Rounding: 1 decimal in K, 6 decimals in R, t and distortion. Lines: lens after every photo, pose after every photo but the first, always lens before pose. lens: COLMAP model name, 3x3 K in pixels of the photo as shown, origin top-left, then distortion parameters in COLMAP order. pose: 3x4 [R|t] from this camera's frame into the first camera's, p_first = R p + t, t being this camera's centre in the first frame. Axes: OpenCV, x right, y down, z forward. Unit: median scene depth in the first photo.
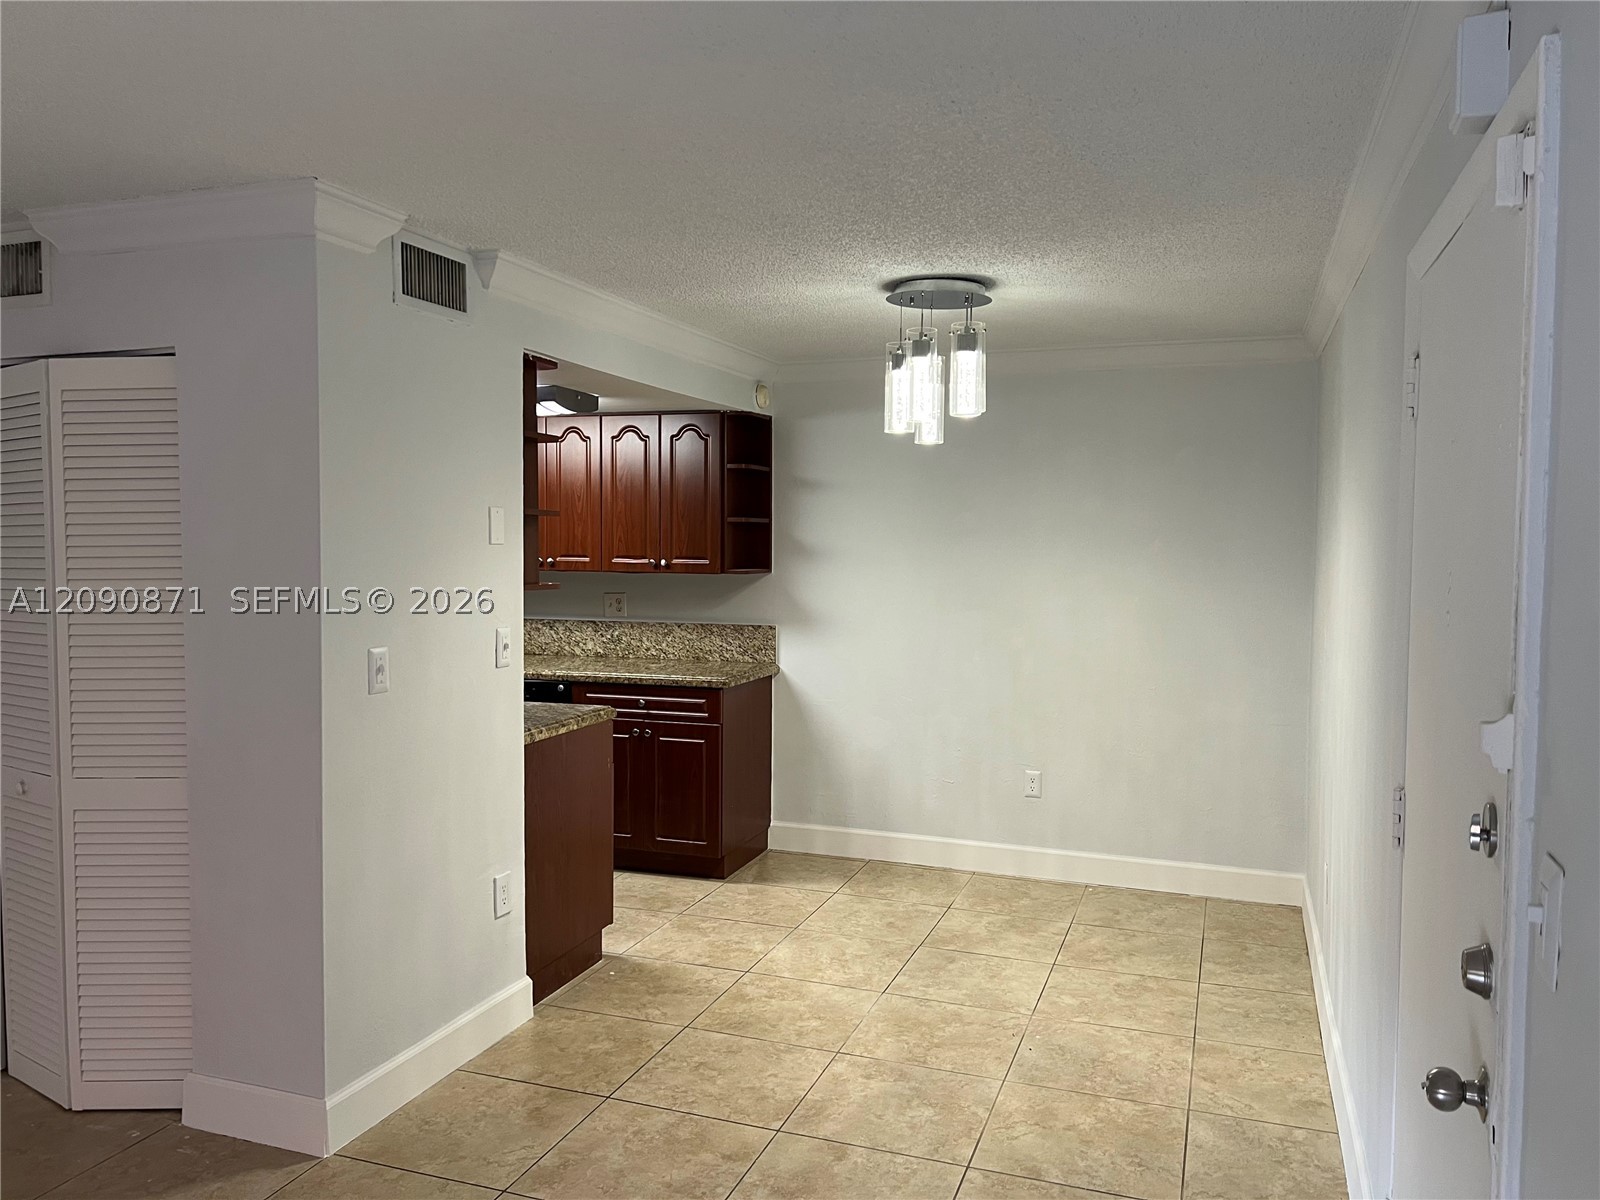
lens RADIAL K [[1212.9, 0, 802.5], [0, 1212.9, 574.1], [0, 0, 1]] dist [0.090655, -0.132764]
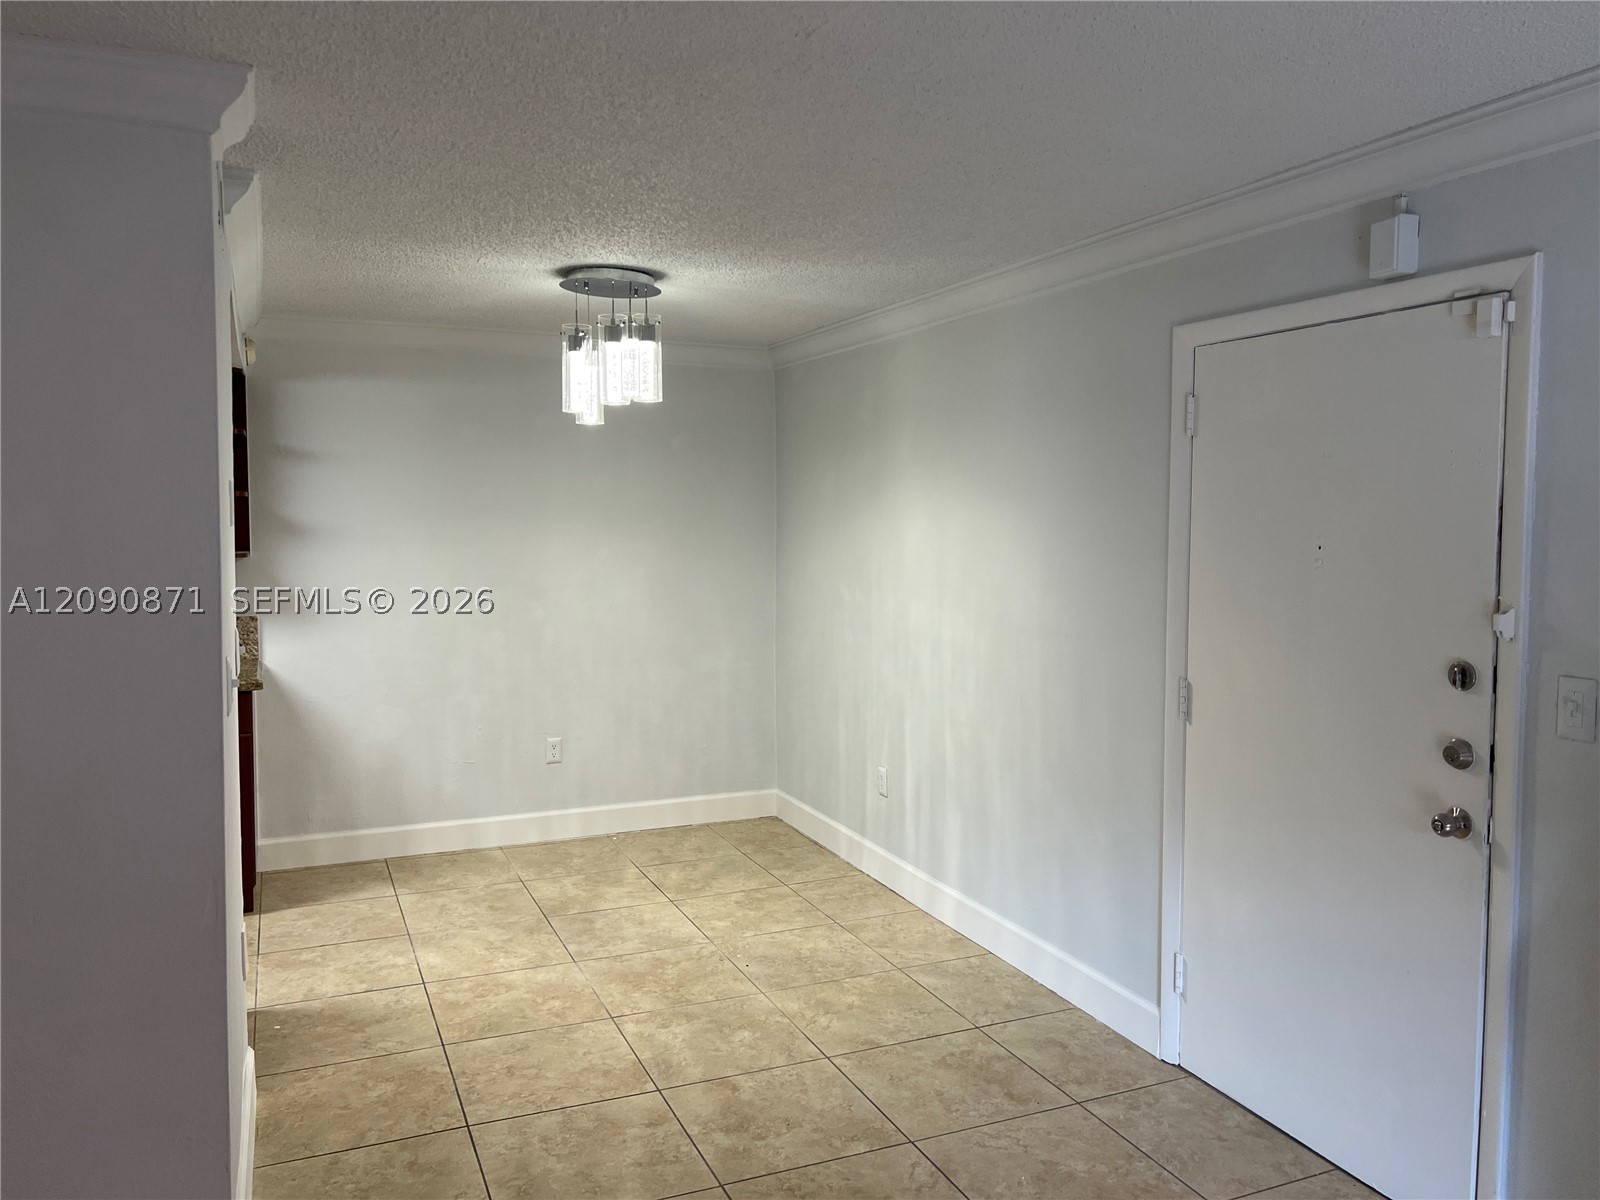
lens RADIAL K [[1212.9, 0, 802.5], [0, 1212.9, 574.1], [0, 0, 1]] dist [0.090655, -0.132764]
pose [[0.733484, -0.043913, 0.678286, -0.447480], [0.028058, 0.999016, 0.034336, -0.010716], [-0.679127, -0.006153, 0.733995, 0.115282]]
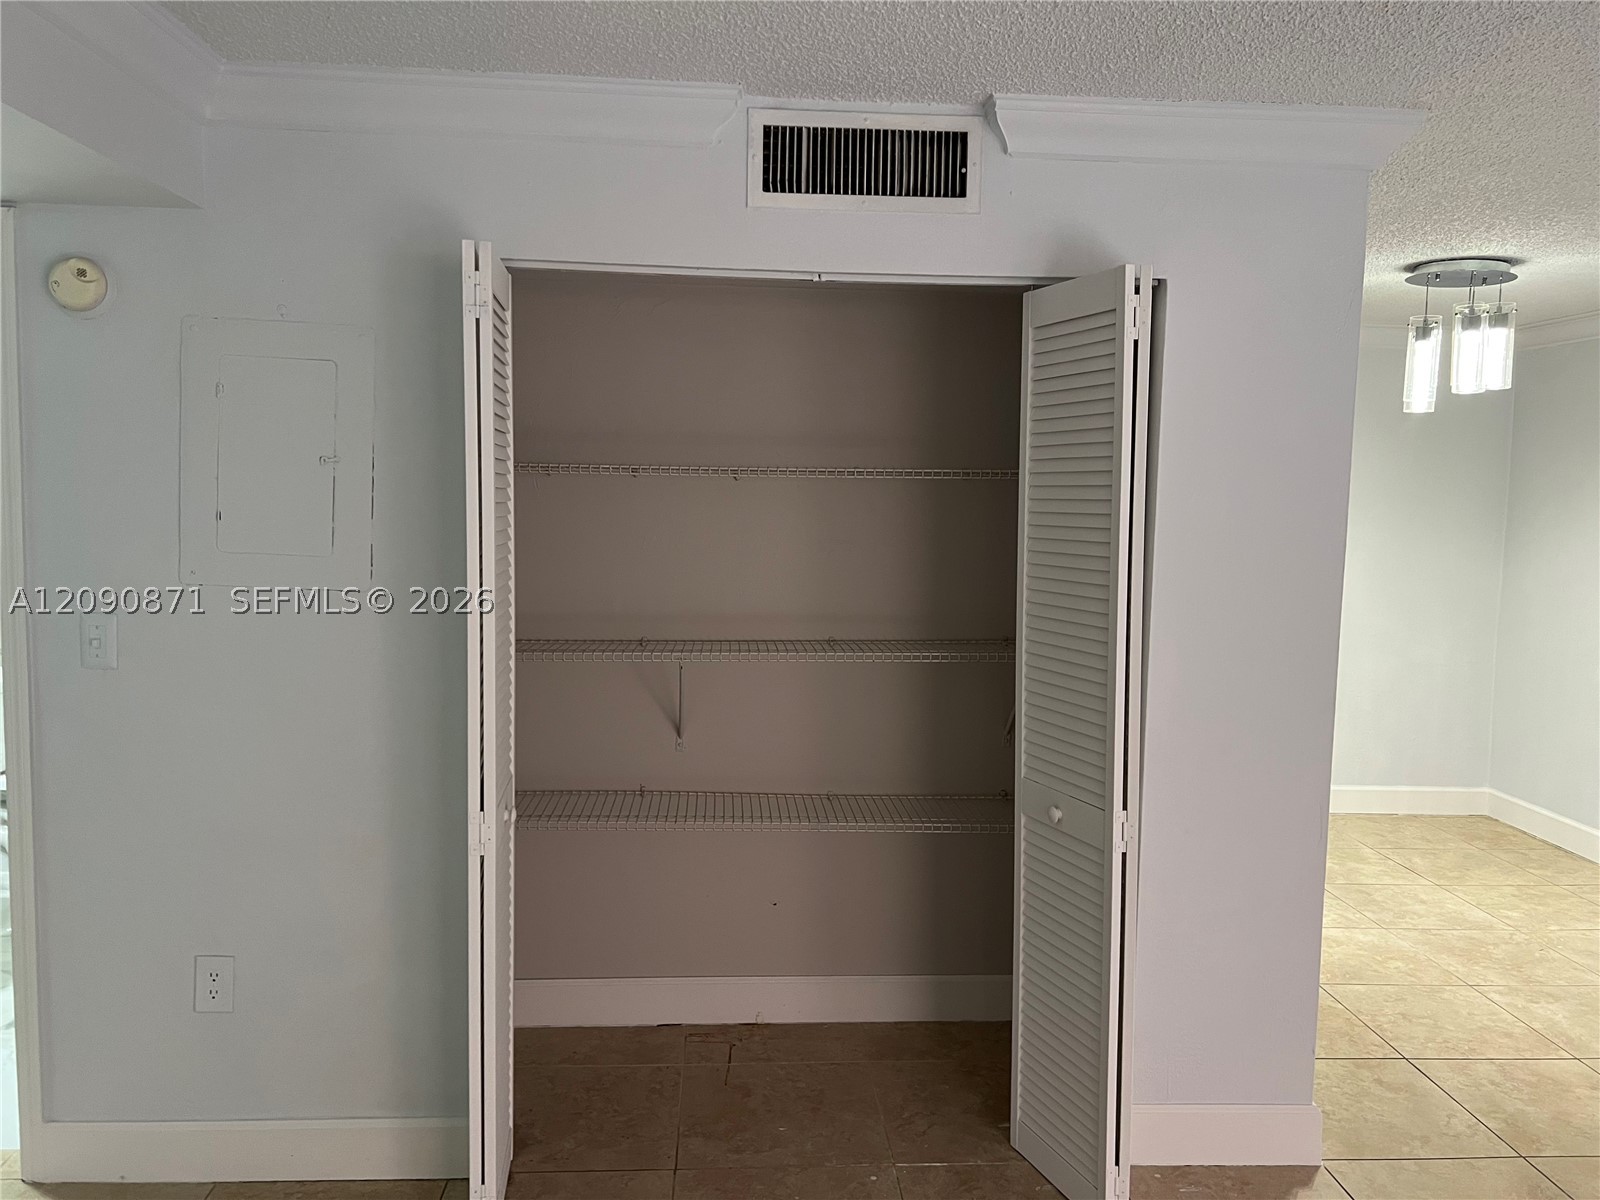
lens RADIAL K [[1193.9, 0, 797.5], [0, 1193.9, 580.6], [0, 0, 1]] dist [0.069164, -0.080163]
pose [[0.922989, -0.017802, 0.384415, -0.761444], [0.000607, 0.998996, 0.044805, -0.008477], [-0.384827, -0.041121, 0.922072, 0.222348]]
